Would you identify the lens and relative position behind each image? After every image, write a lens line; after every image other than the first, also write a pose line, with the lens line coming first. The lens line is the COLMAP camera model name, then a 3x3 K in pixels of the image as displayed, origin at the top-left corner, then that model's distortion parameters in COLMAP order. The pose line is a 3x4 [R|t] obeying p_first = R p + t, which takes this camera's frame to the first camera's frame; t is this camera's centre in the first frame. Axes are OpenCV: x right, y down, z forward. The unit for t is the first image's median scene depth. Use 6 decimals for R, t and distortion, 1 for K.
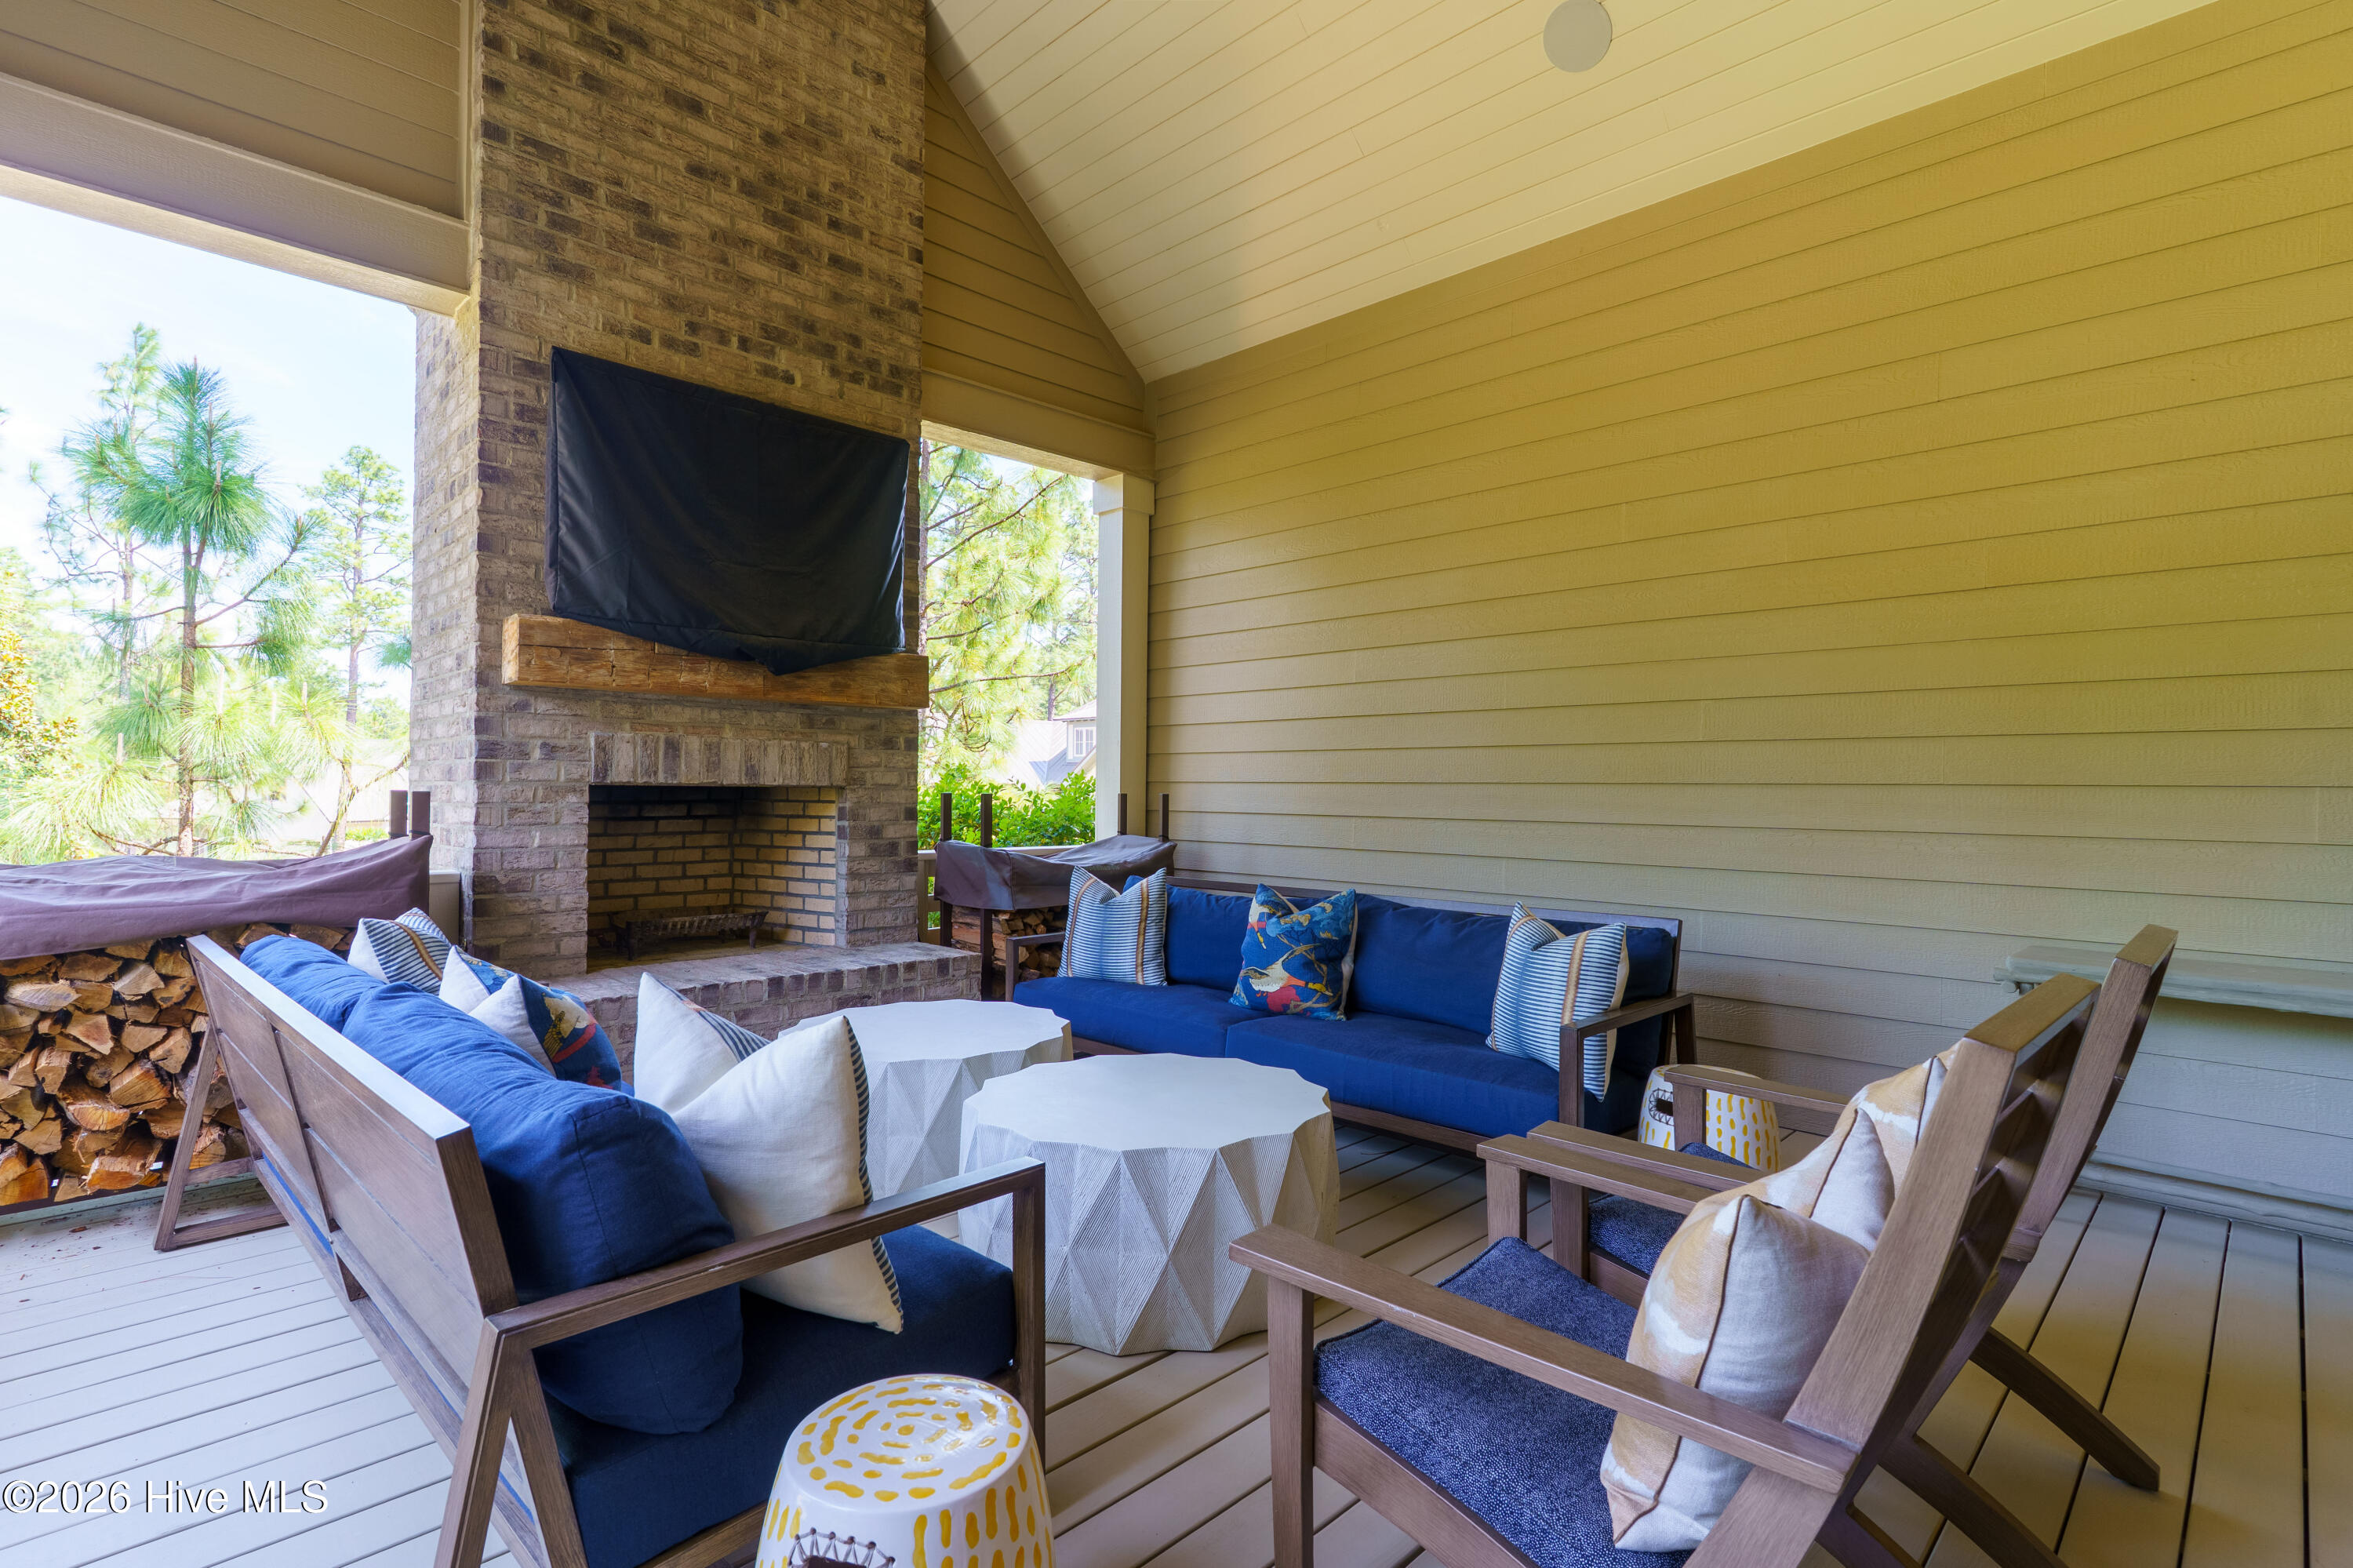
lens RADIAL K [[1143.4, 0, 1176.5], [0, 1143.4, 784.0], [0, 0, 1]] dist [0.001472, 0.000252]
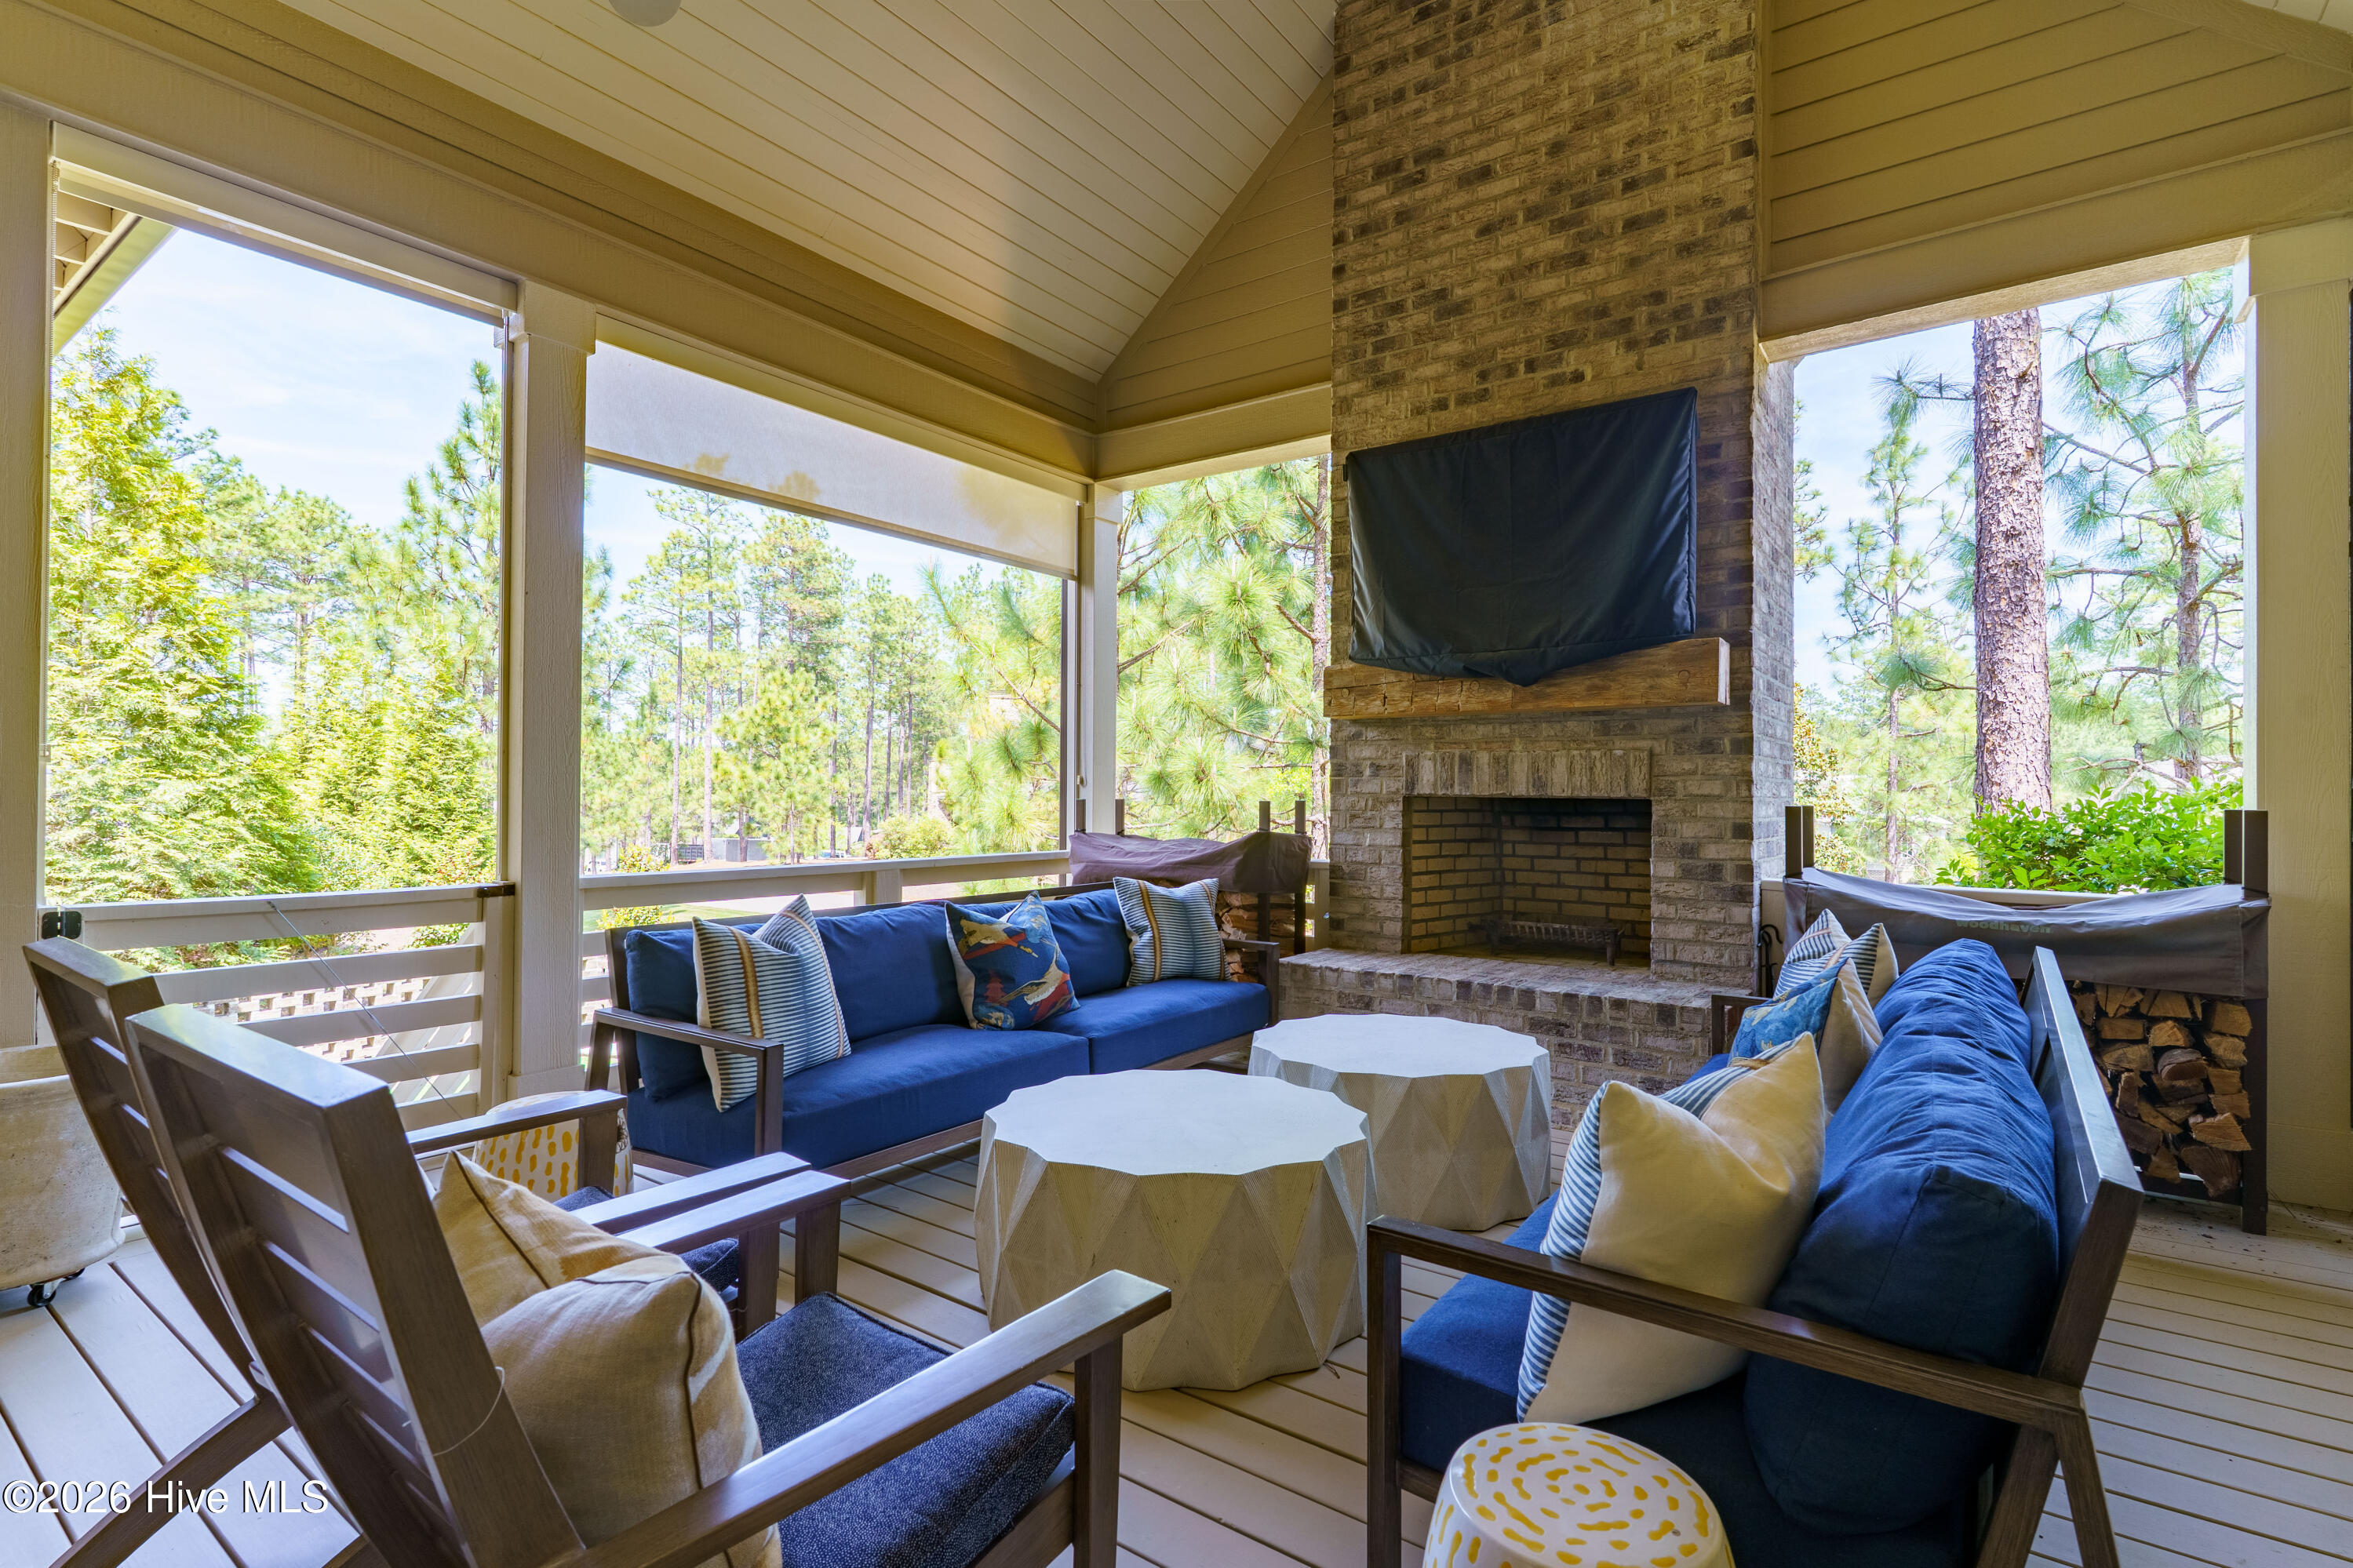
lens RADIAL K [[1119.7, 0, 1155.6], [0, 1119.7, 784.9], [0, 0, 1]] dist [0.000229, 0.000590]
pose [[0.128385, -0.016847, -0.991581, 0.568080], [-0.001590, 0.999851, -0.017194, 0.008425], [0.991723, 0.003784, 0.128339, 0.540190]]
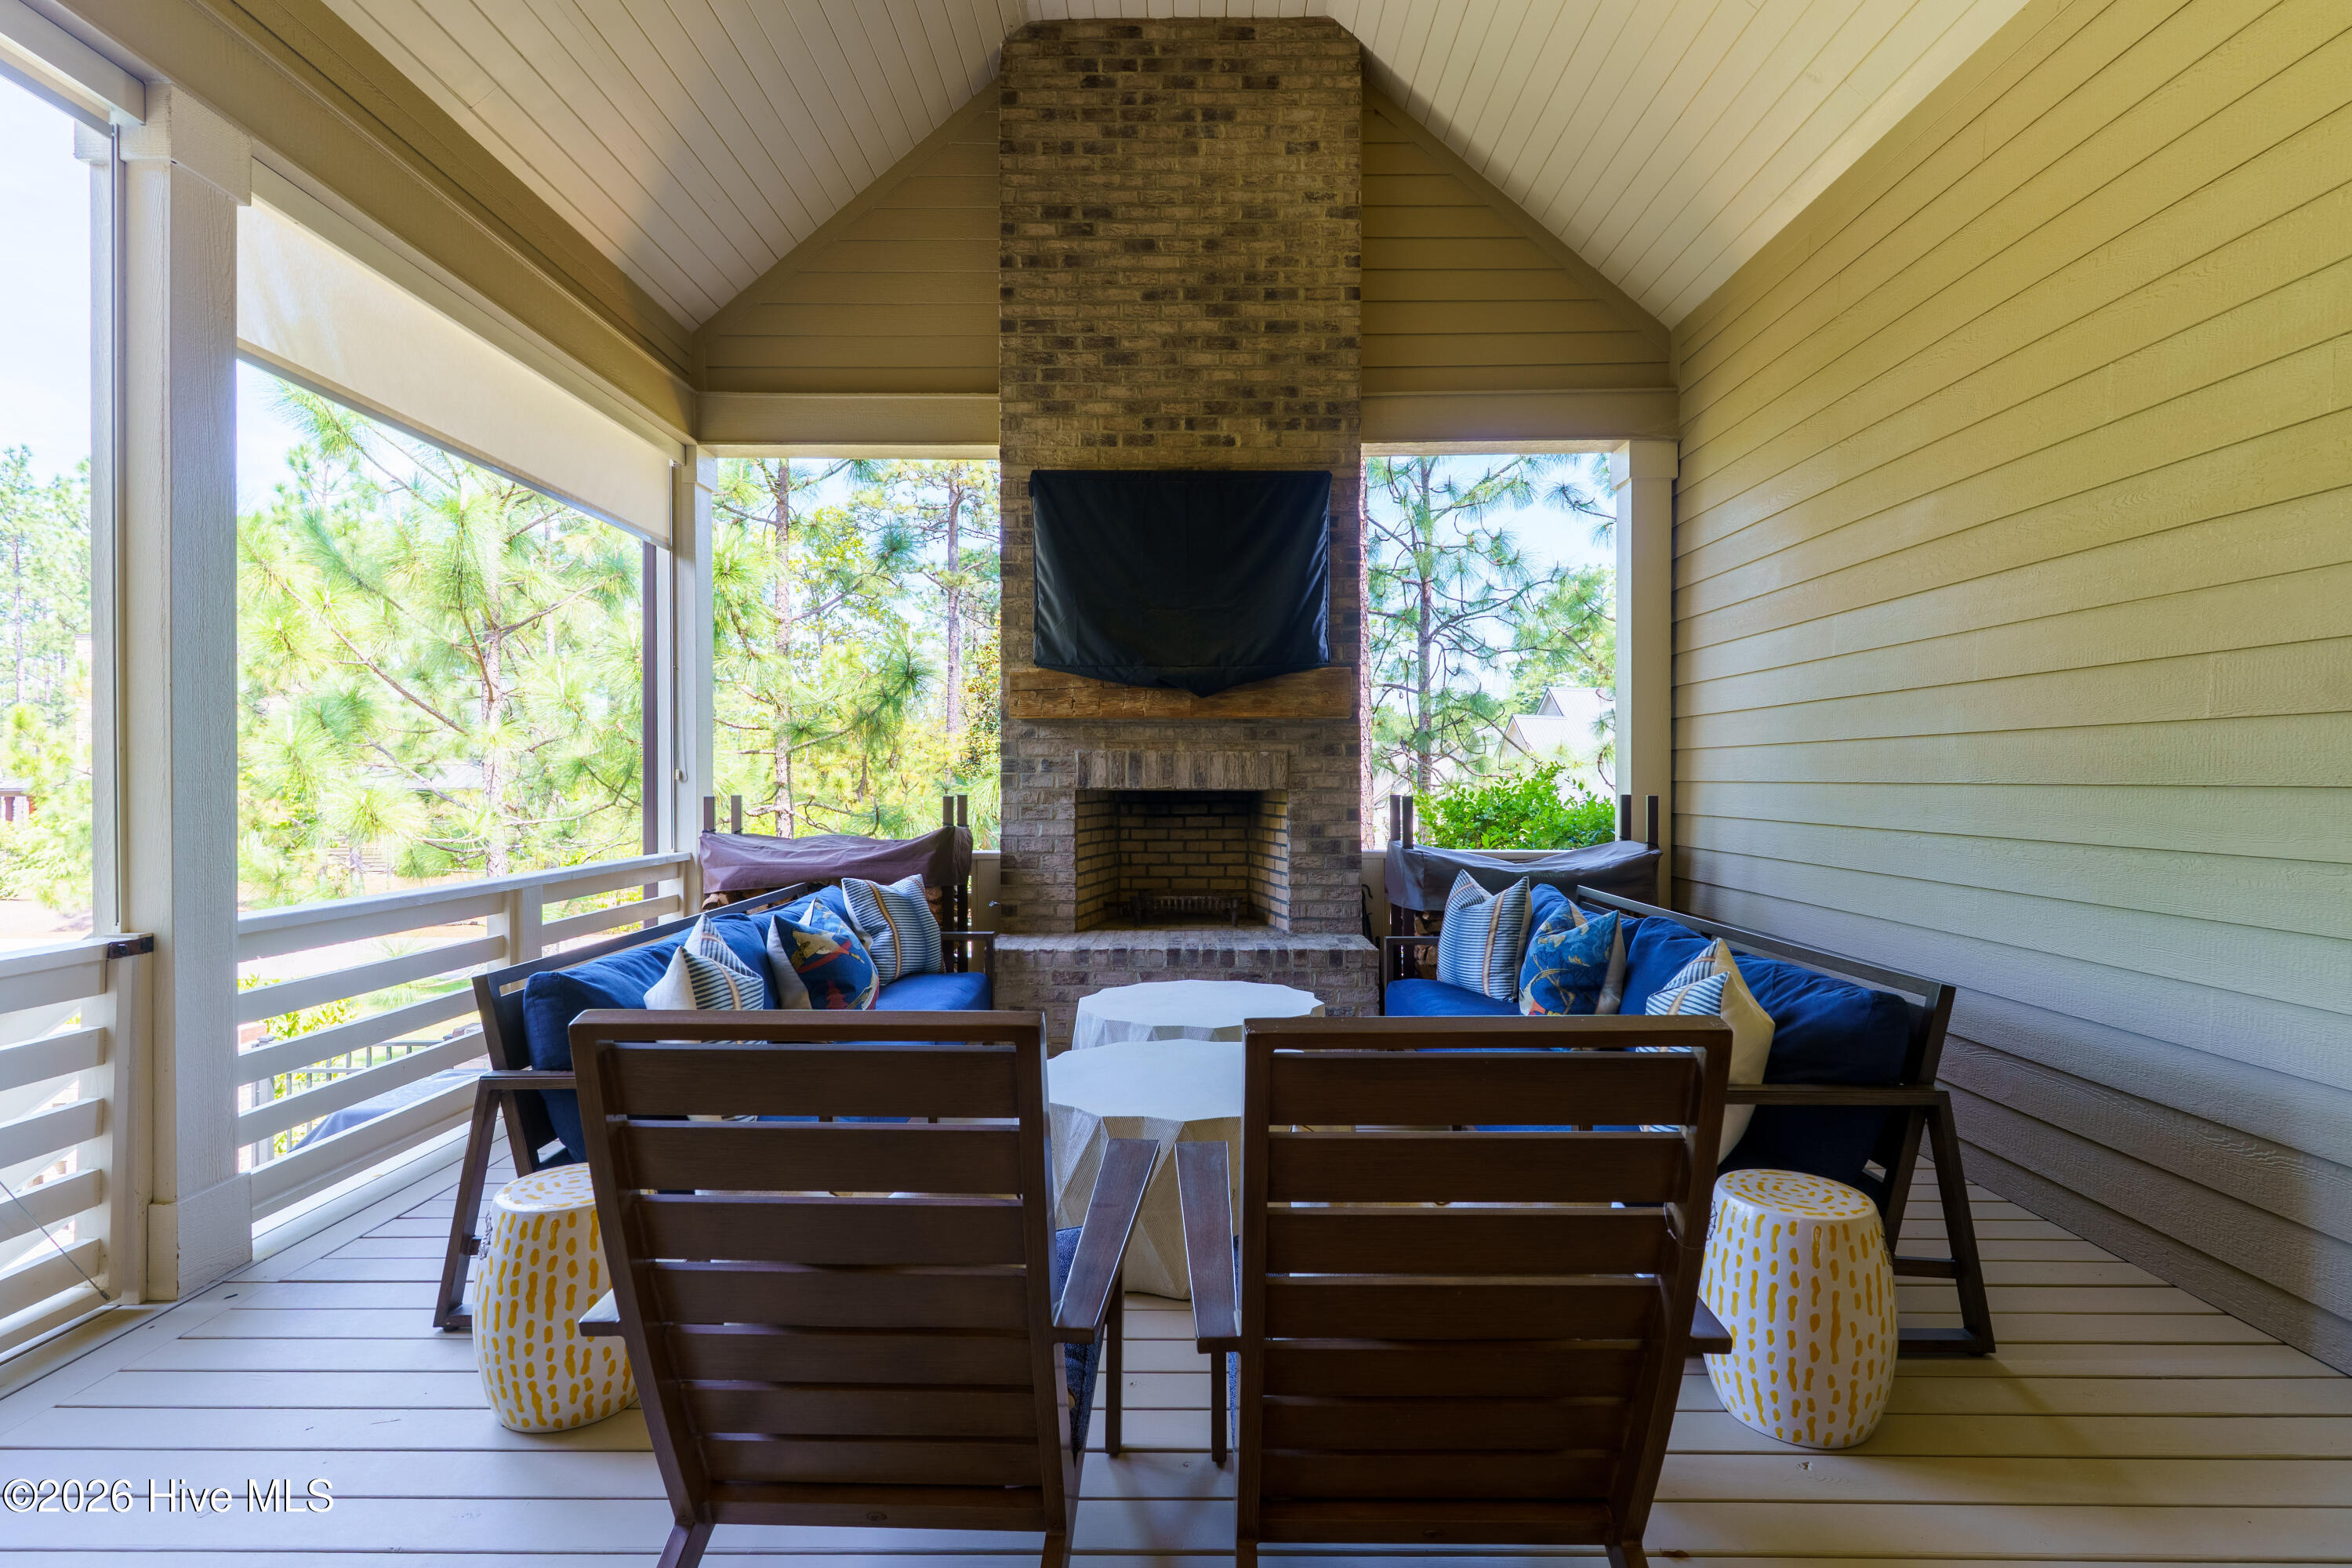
lens RADIAL K [[1165.4, 0, 1166.5], [0, 1165.4, 779.5], [0, 0, 1]] dist [0.001069, 0.000682]
pose [[0.689185, -0.008015, -0.724541, 0.492929], [0.010030, 0.999949, -0.001521, -0.008001], [0.724516, -0.006219, 0.689230, 0.132243]]
